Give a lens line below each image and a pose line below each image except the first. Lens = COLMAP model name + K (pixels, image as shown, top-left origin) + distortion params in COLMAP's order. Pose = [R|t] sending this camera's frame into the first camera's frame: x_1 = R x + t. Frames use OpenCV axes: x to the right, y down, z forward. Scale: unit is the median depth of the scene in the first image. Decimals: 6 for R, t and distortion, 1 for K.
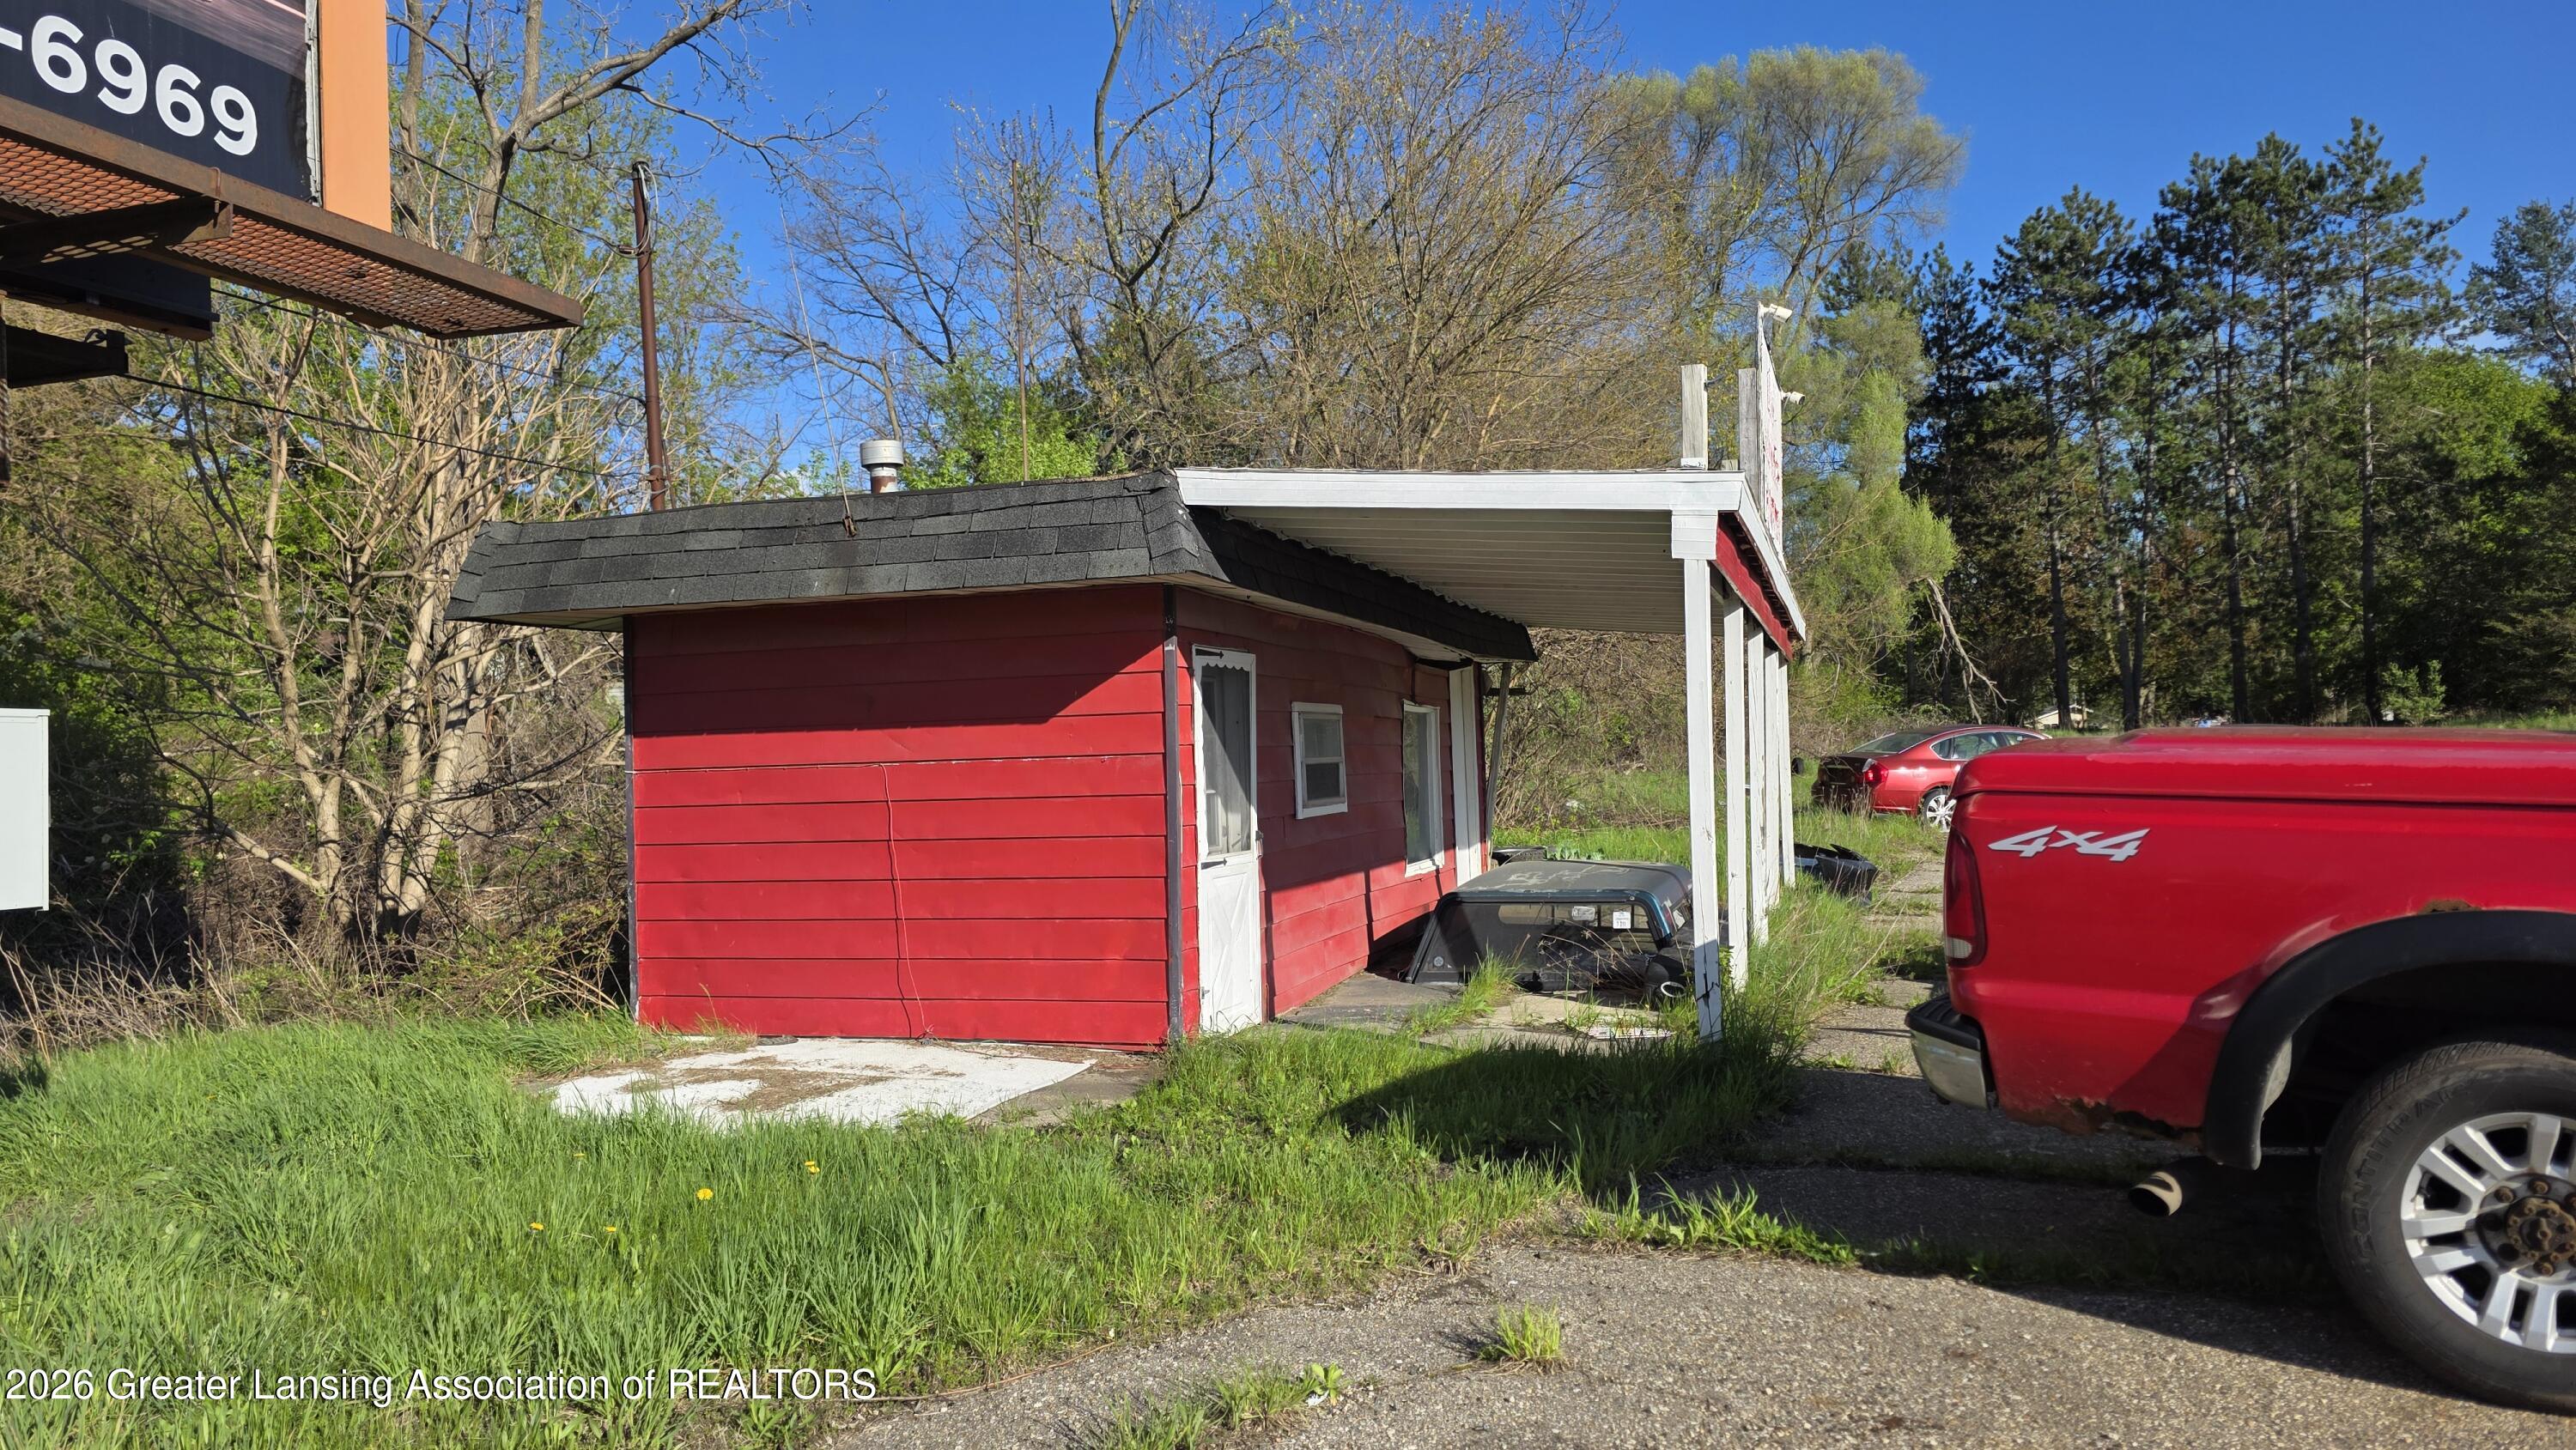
lens RADIAL K [[1720.0, 0, 1308.3], [0, 1720.0, 734.2], [0, 0, 1]] dist [0.079855, -0.080118]
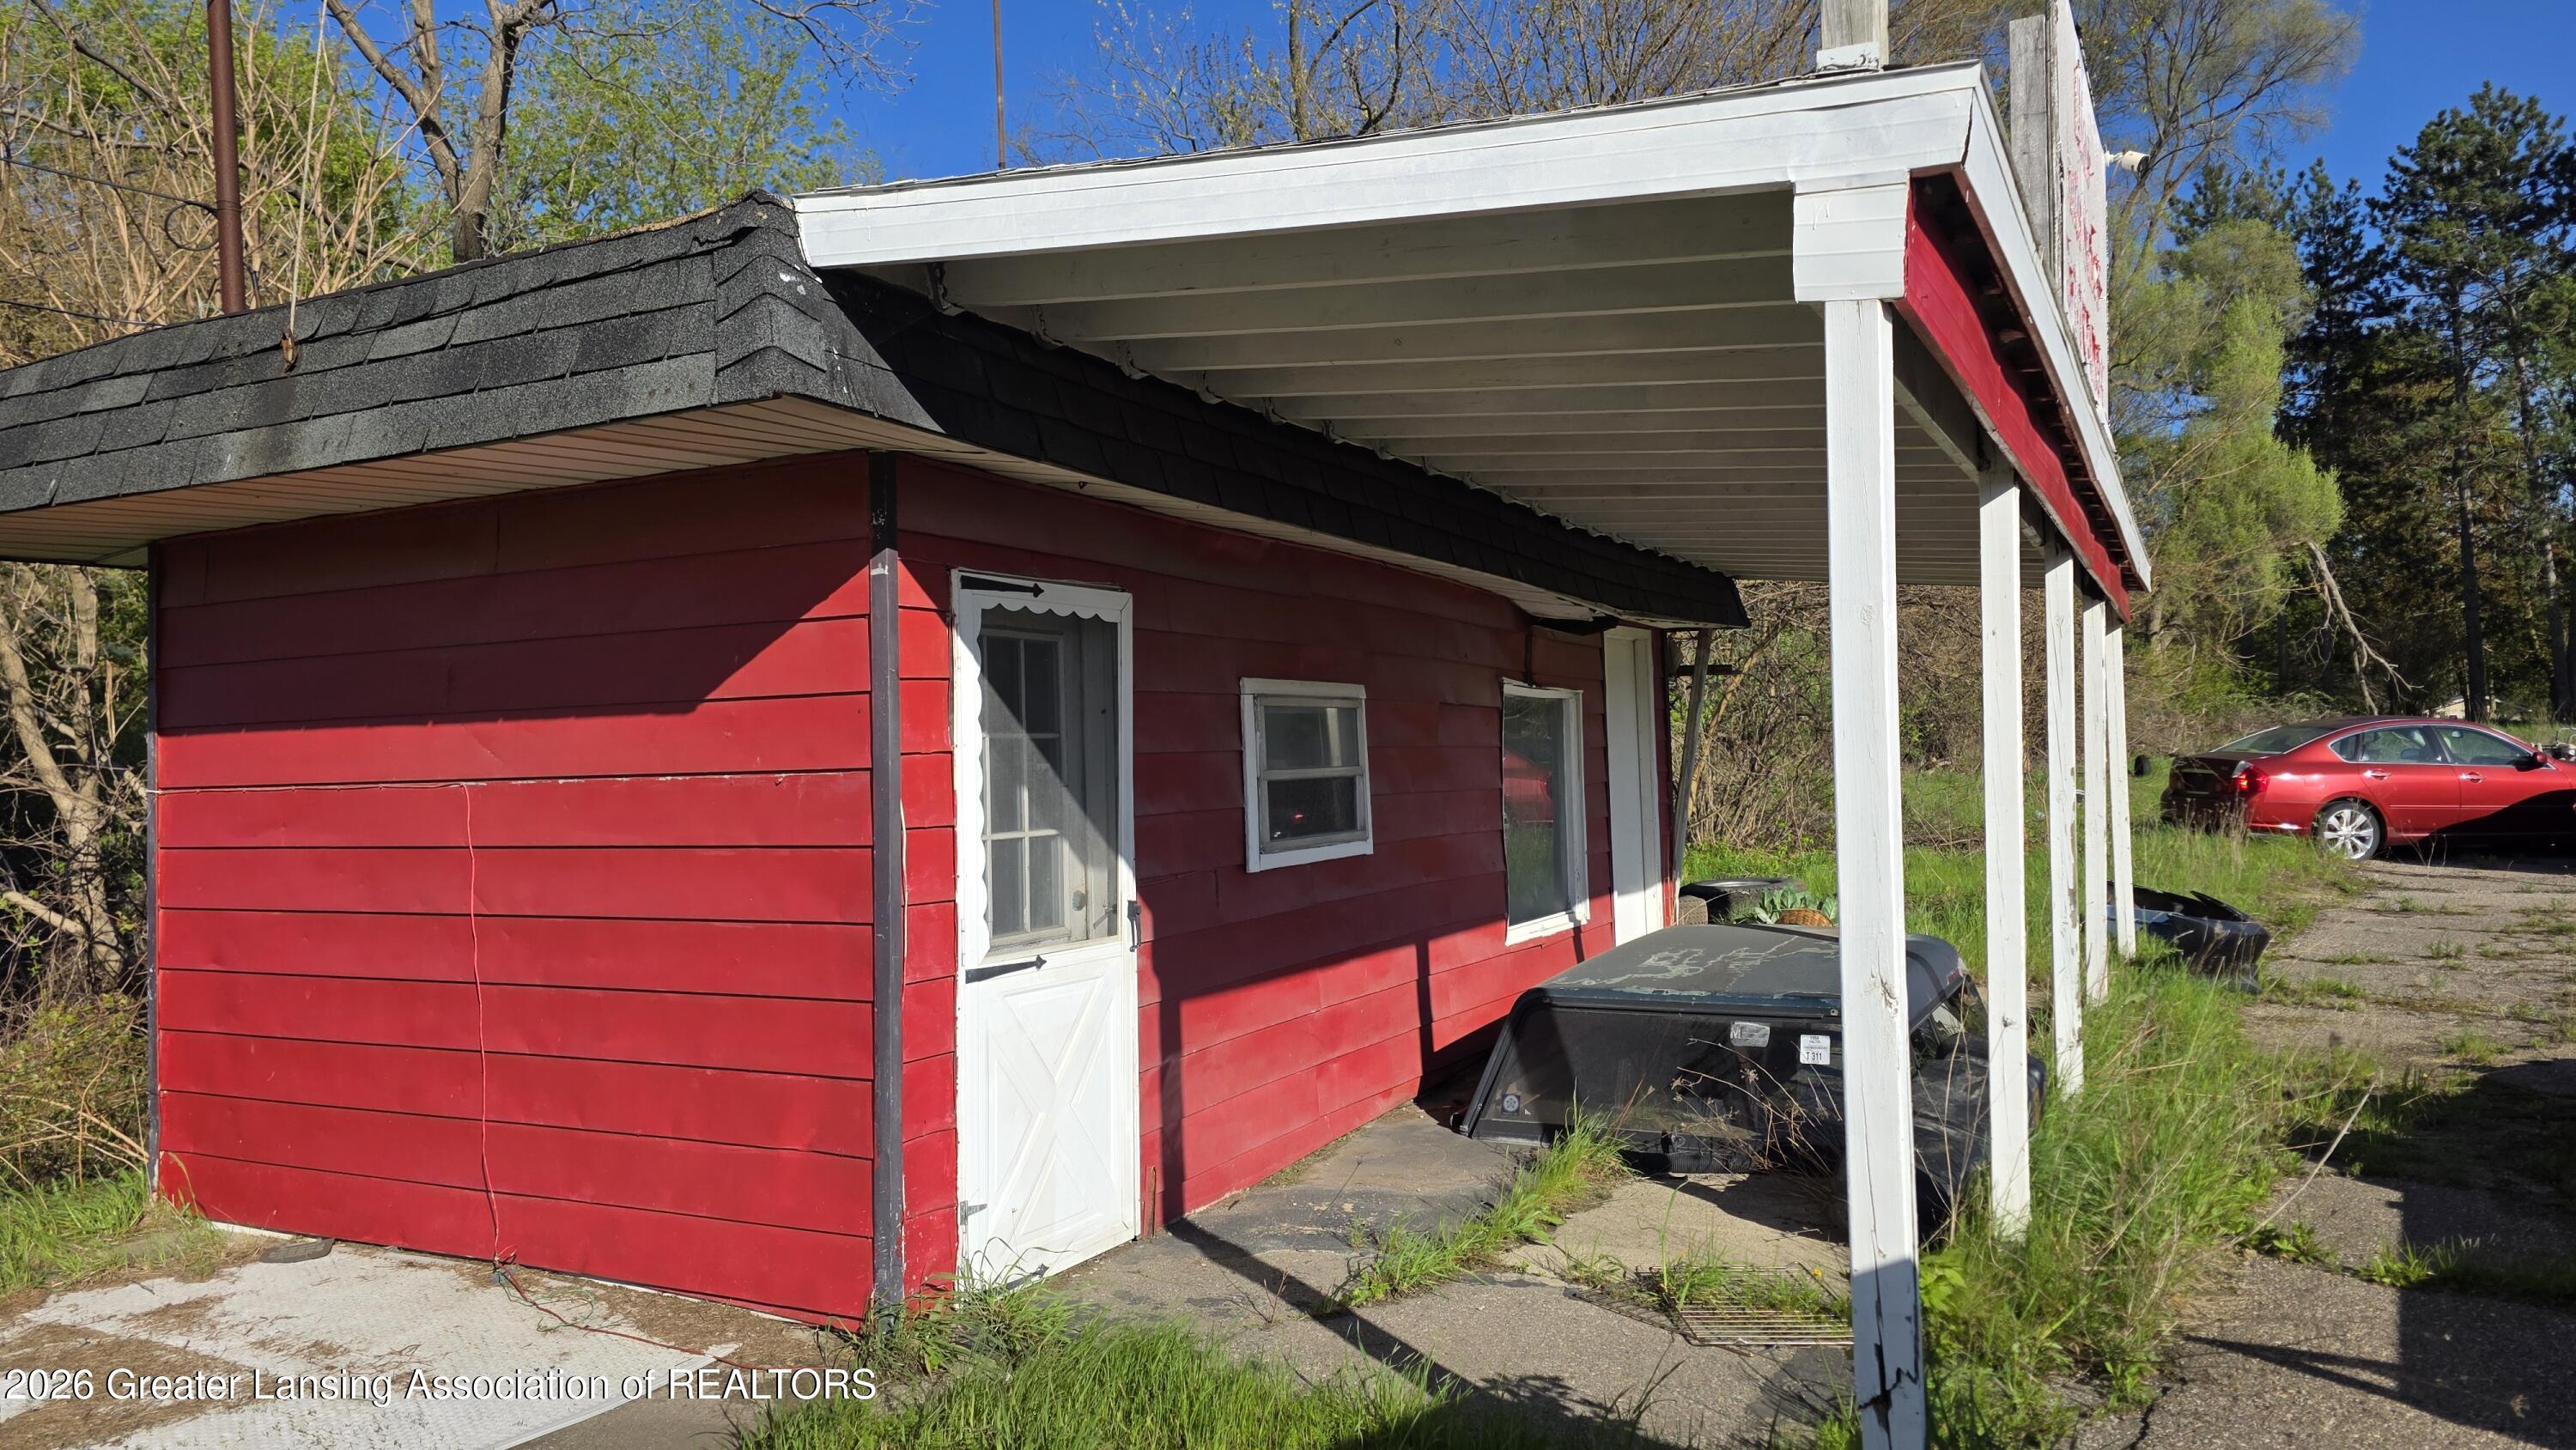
lens RADIAL K [[1739.8, 0, 1321.6], [0, 1739.8, 720.2], [0, 0, 1]] dist [0.080271, -0.084237]
pose [[0.987087, 0.000075, -0.160185, 0.046677], [-0.000667, 0.999993, -0.003641, -0.000721], [0.160184, 0.003701, 0.987080, 0.161182]]
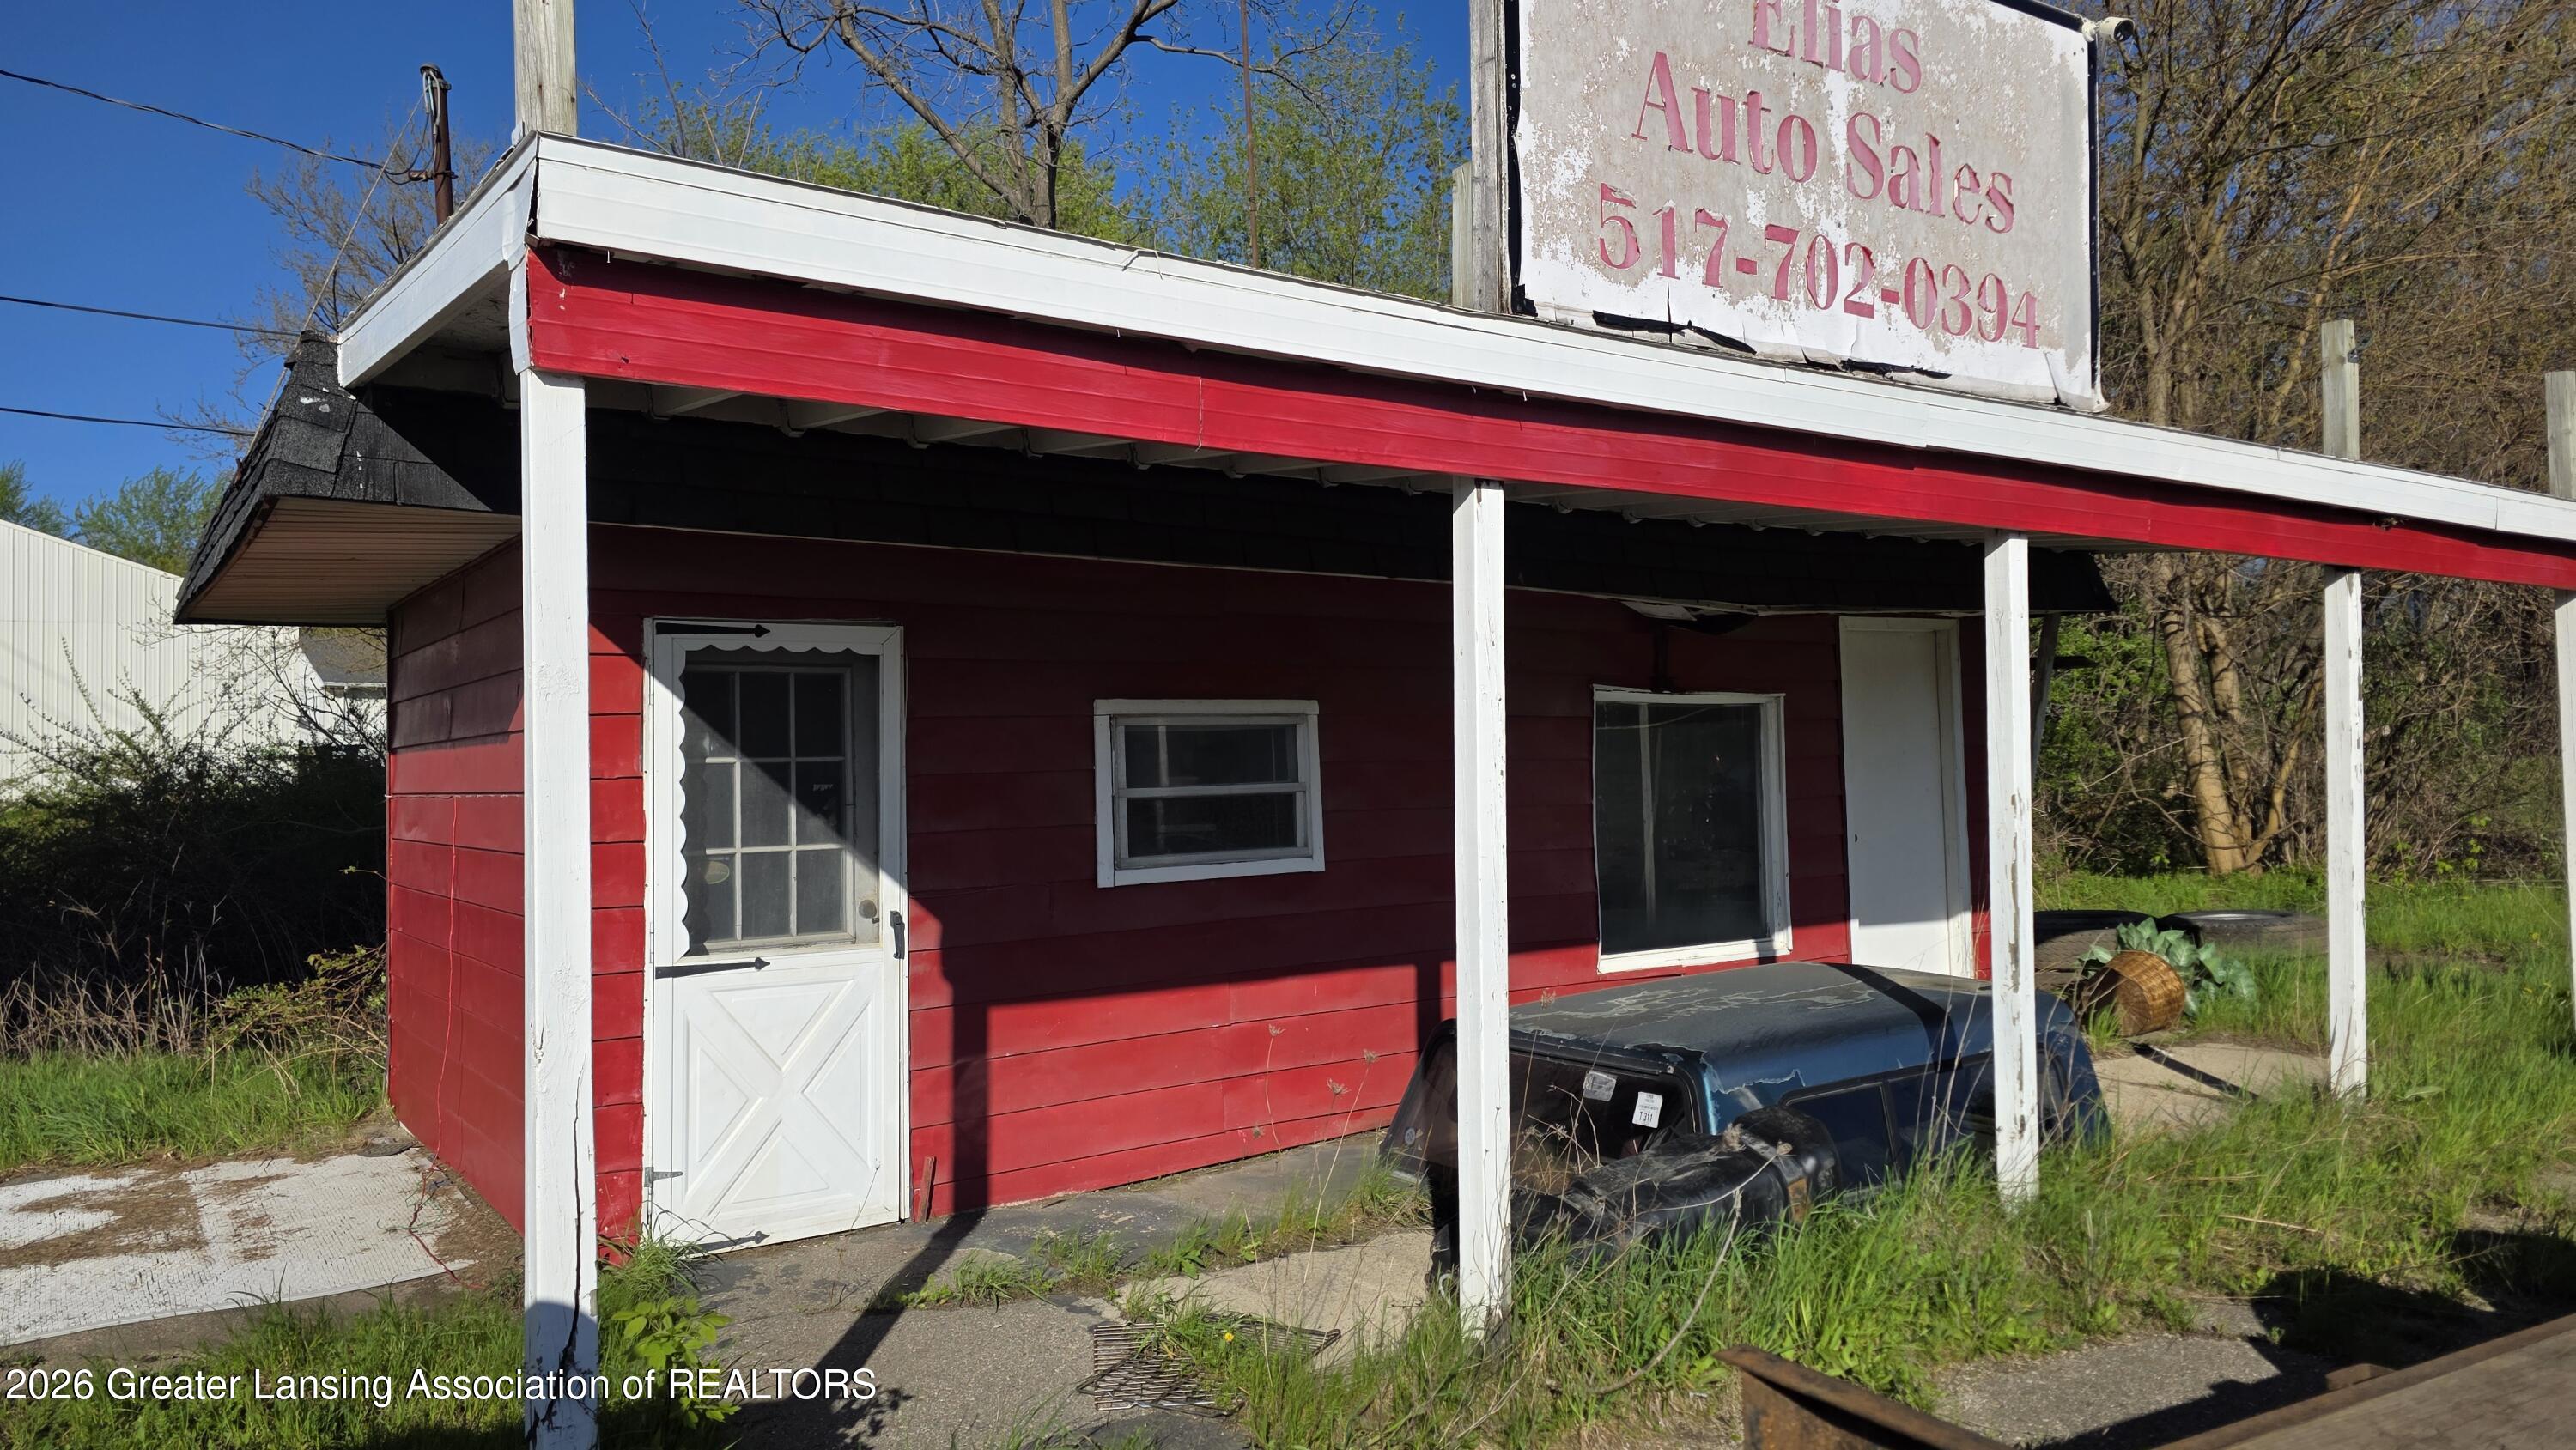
lens RADIAL K [[1739.8, 0, 1321.6], [0, 1739.8, 720.2], [0, 0, 1]] dist [0.080271, -0.084237]
pose [[0.794730, -0.007029, -0.606922, 0.177182], [0.008917, 0.999960, 0.000095, -0.004284], [0.606898, -0.005487, 0.794761, 0.218334]]
